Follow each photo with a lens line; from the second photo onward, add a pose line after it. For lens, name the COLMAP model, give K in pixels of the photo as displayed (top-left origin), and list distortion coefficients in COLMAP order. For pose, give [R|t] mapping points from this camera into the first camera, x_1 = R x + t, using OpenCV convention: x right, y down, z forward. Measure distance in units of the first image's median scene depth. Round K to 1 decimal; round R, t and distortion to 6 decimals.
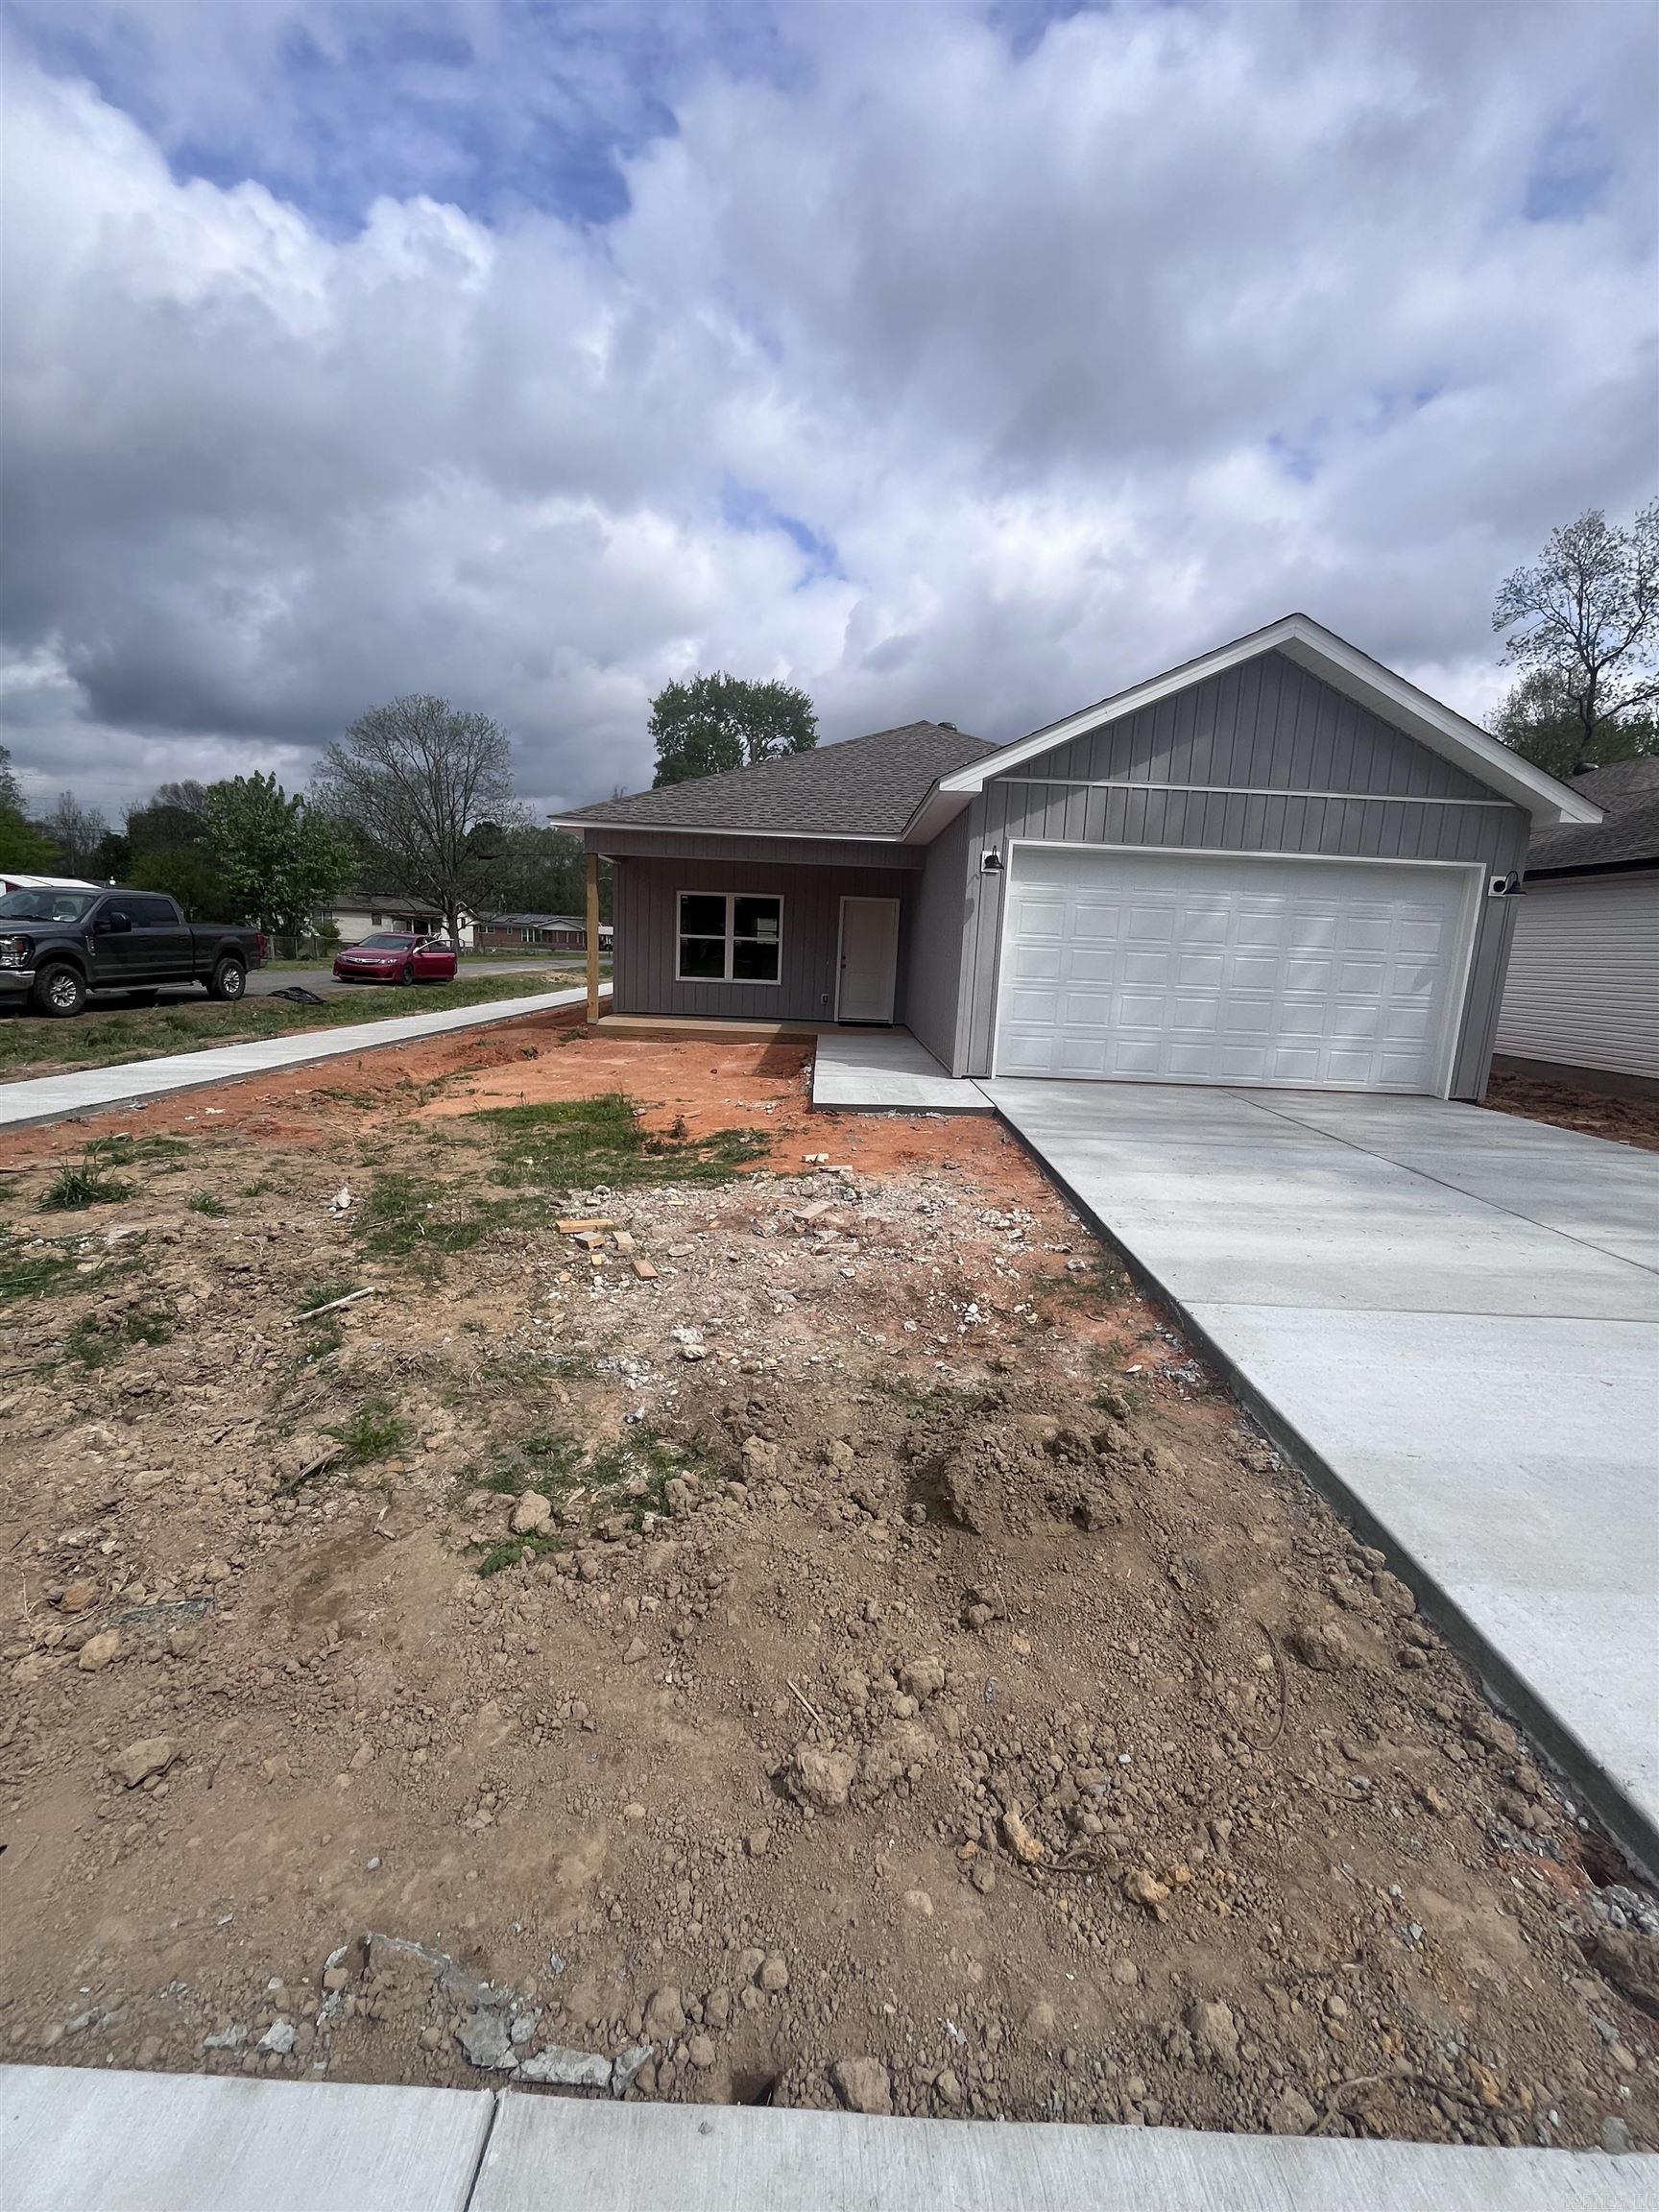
lens RADIAL K [[897.1, 0, 829.5], [0, 897.1, 1106.0], [0, 0, 1]] dist [-0.001560, 0.000169]
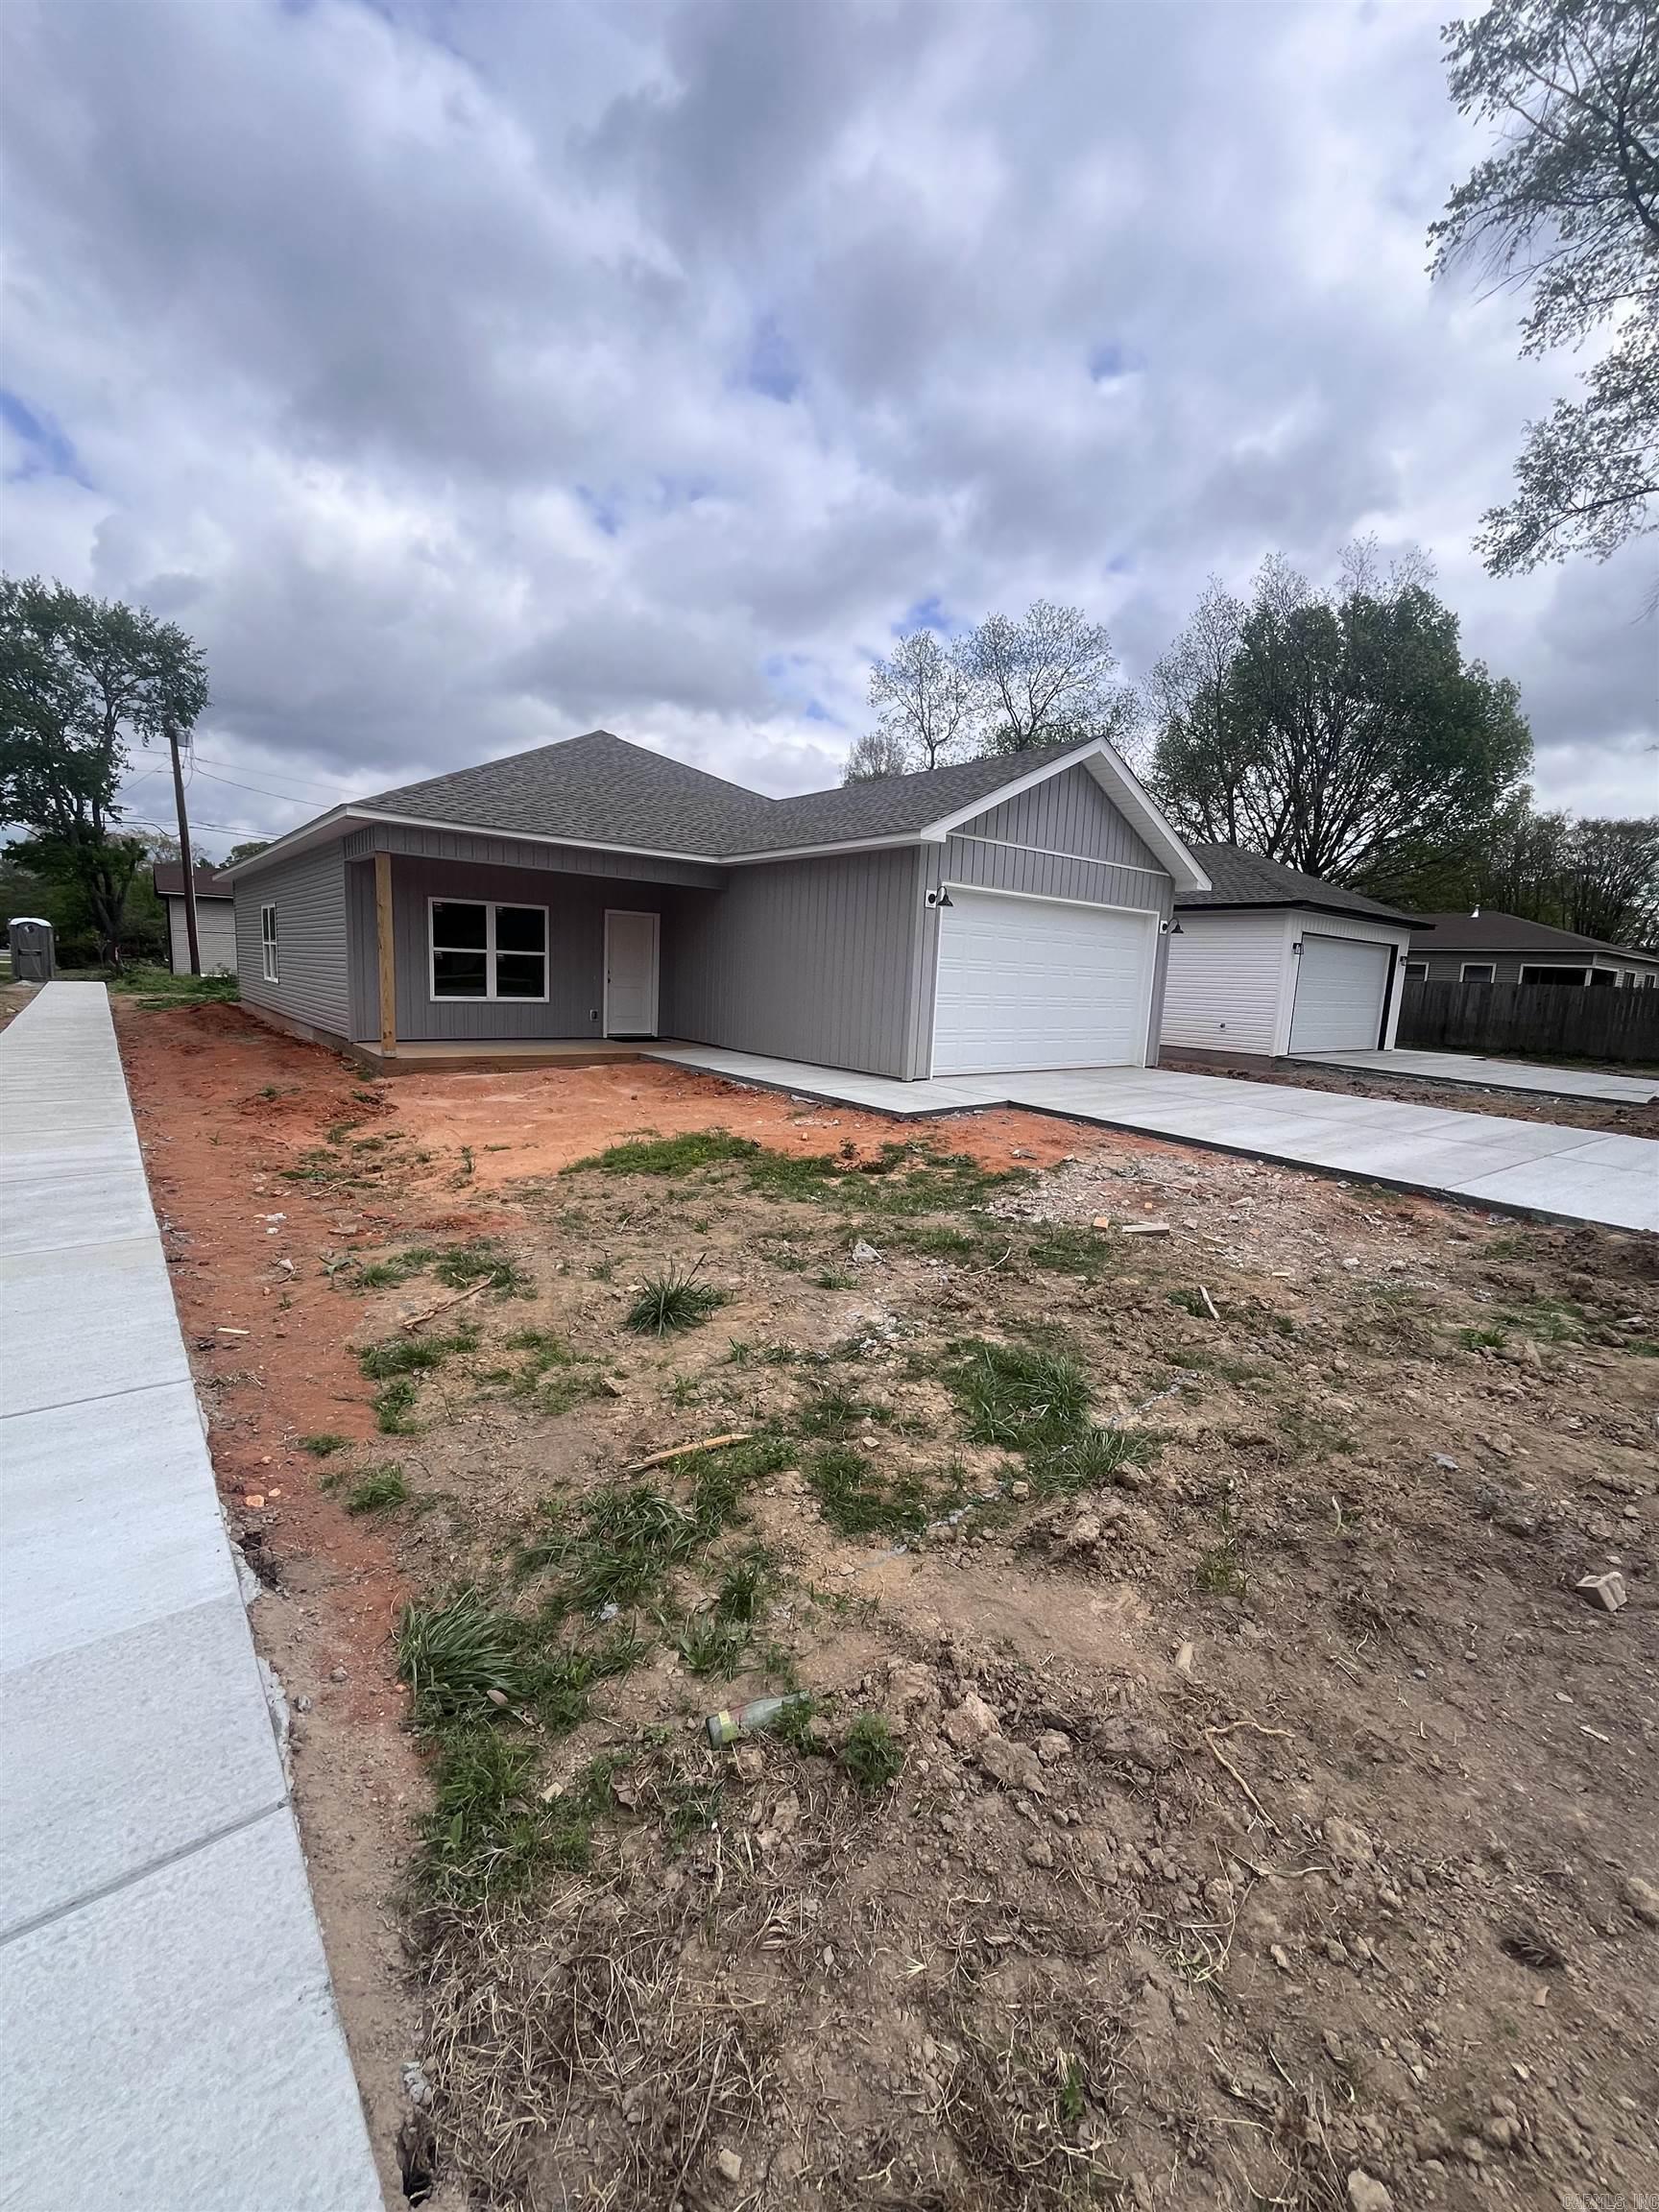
lens RADIAL K [[926.0, 0, 832.5], [0, 926.0, 1018.5], [0, 0, 1]] dist [-0.000171, 0.000288]
pose [[0.775395, -0.041659, 0.630101, -0.427507], [0.102622, 0.992870, -0.060641, -0.030954], [-0.623082, 0.111683, 0.774142, 0.086192]]
